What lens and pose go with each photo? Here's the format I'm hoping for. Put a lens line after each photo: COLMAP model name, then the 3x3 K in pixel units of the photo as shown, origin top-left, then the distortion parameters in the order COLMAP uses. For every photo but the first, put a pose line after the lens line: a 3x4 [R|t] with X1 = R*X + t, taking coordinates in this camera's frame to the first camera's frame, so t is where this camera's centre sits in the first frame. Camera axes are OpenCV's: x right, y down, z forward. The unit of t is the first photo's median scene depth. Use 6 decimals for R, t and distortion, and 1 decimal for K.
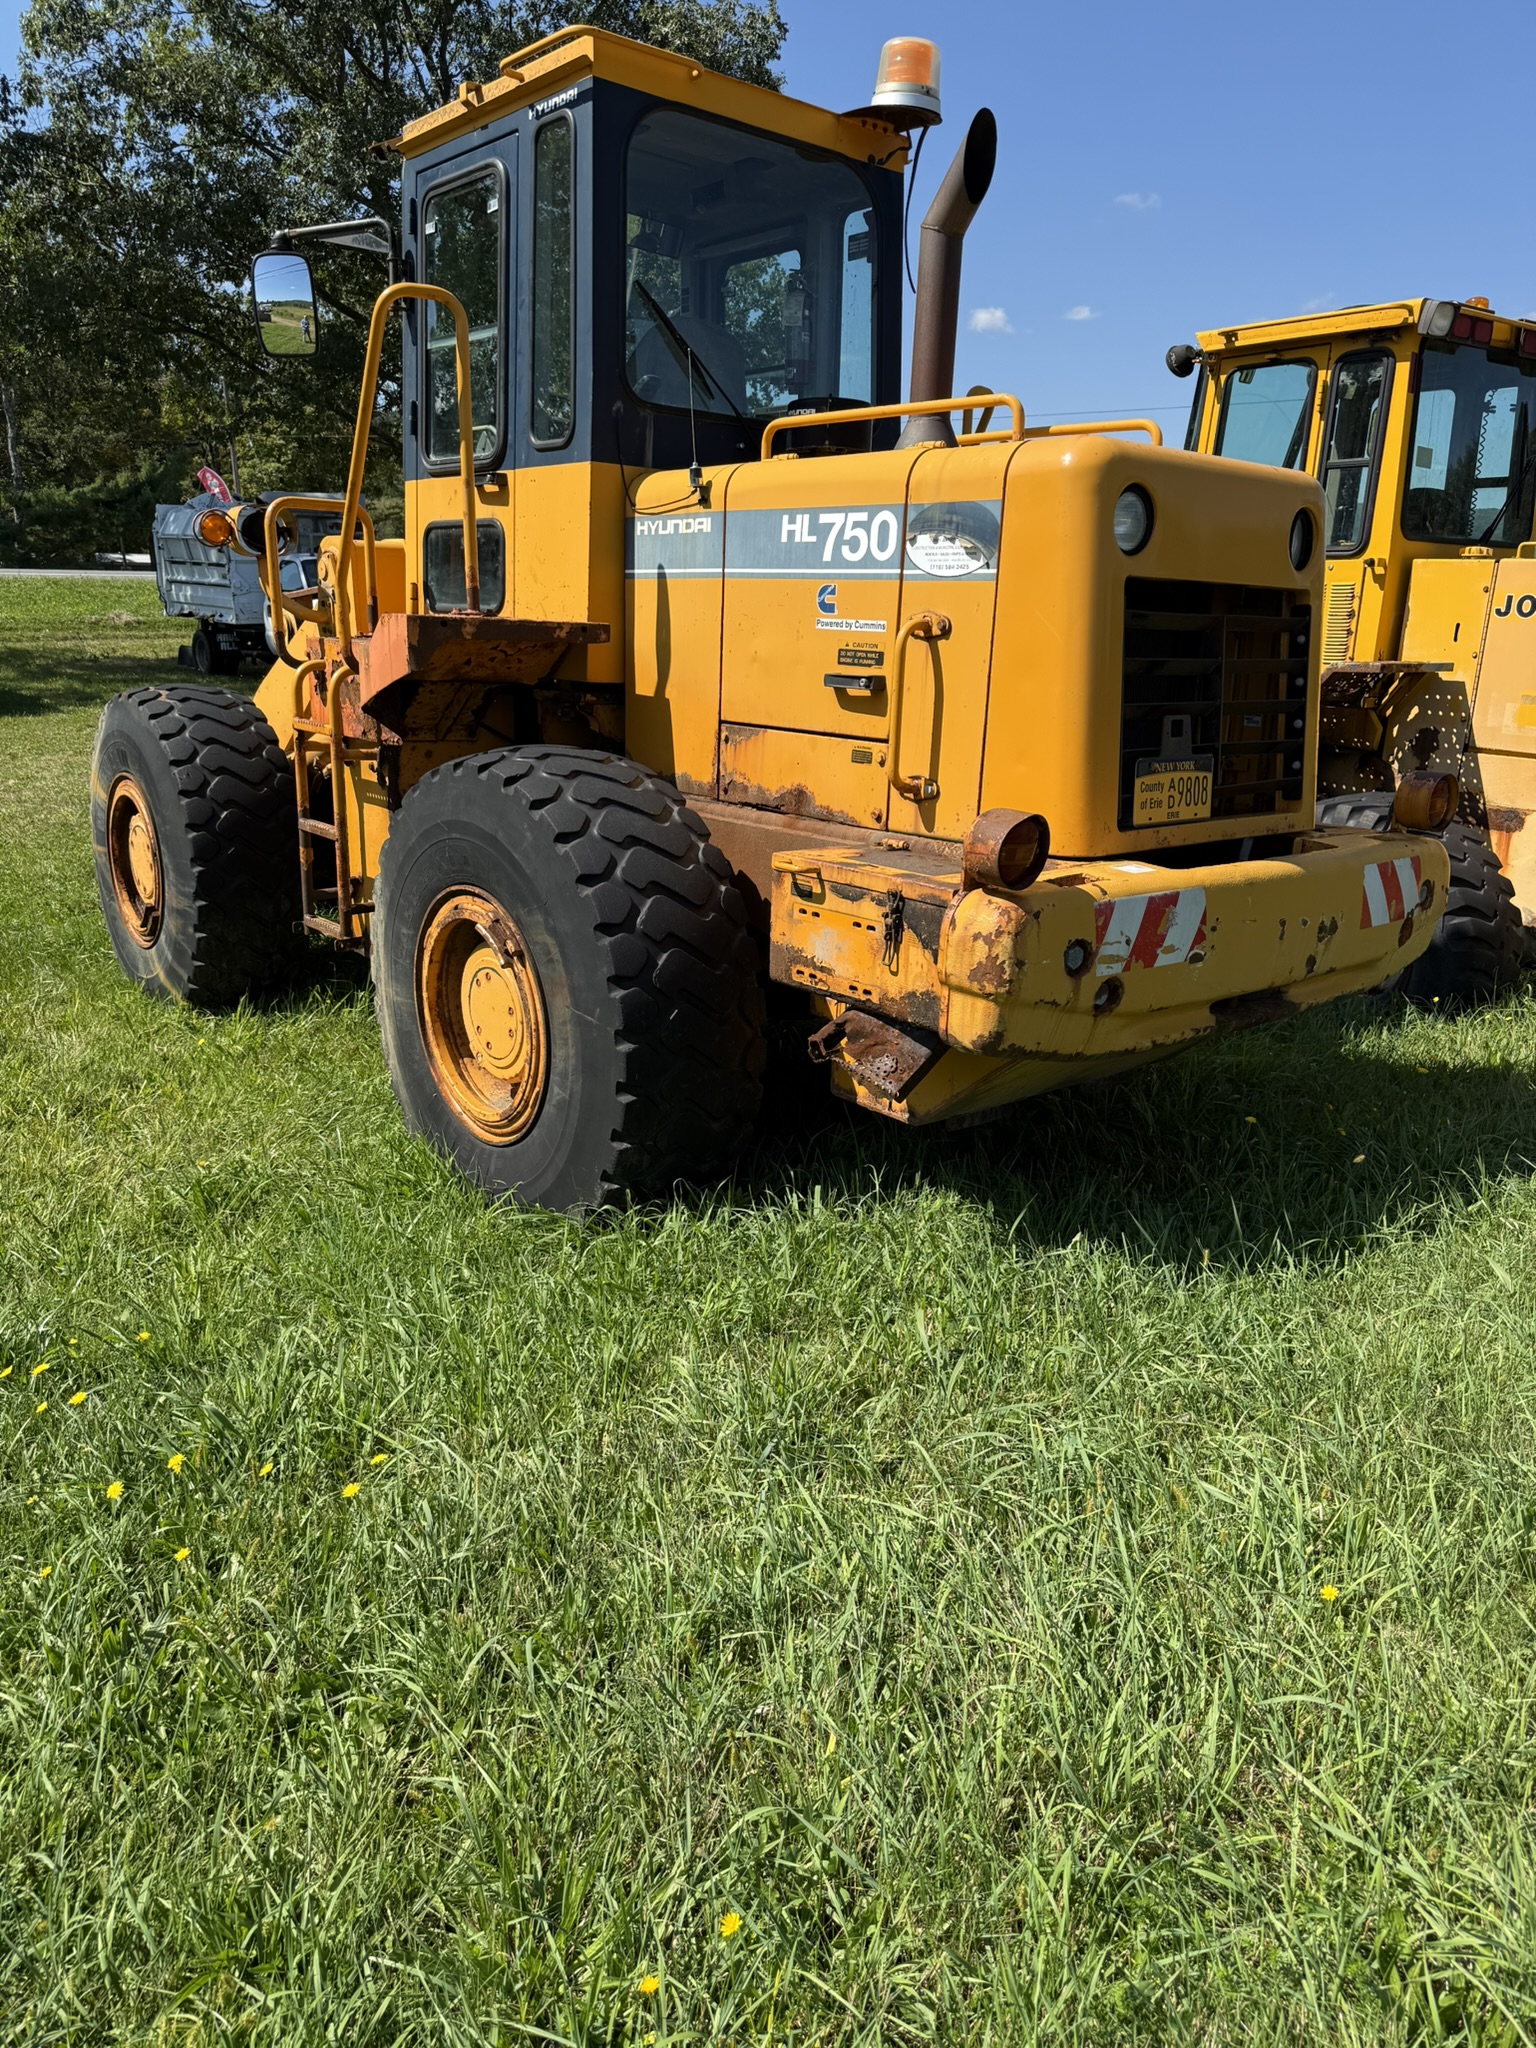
lens RADIAL K [[1435.2, 0, 768.8], [0, 1435.2, 1040.6], [0, 0, 1]] dist [0.149617, -0.207222]
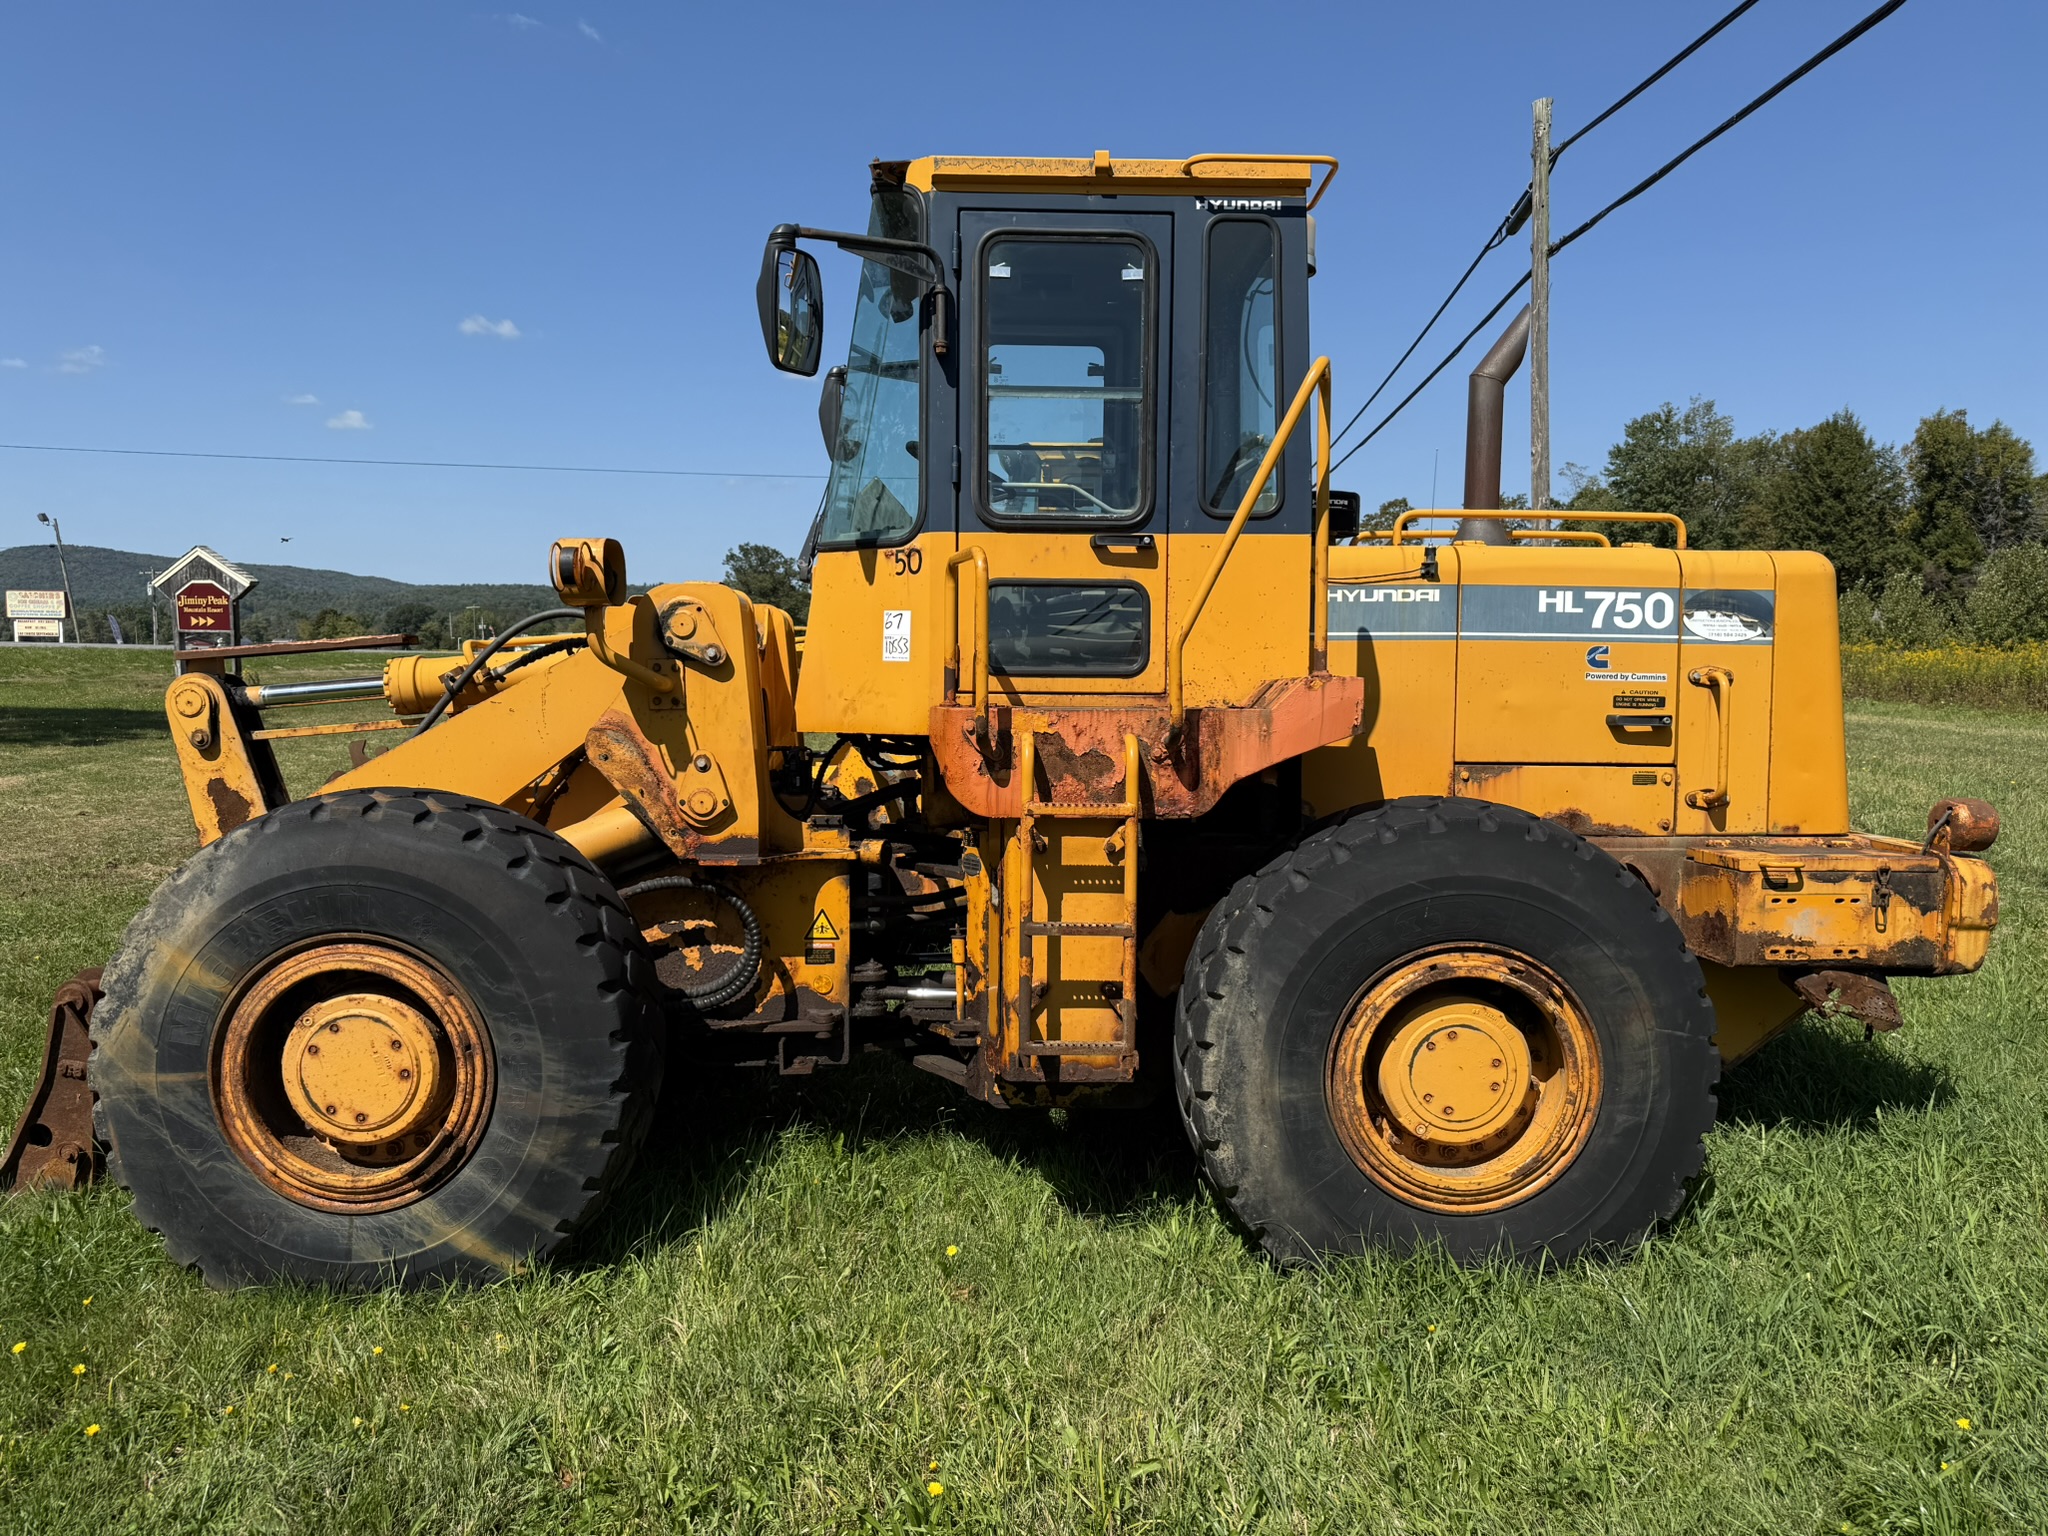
lens RADIAL K [[1443.9, 0, 1048.8], [0, 1443.9, 778.8], [0, 0, 1]] dist [0.048588, -0.062253]
pose [[0.619609, -0.072682, 0.781538, -1.233236], [0.230135, 0.968766, -0.092358, -0.204401], [-0.750415, 0.237085, 0.616983, 0.636516]]
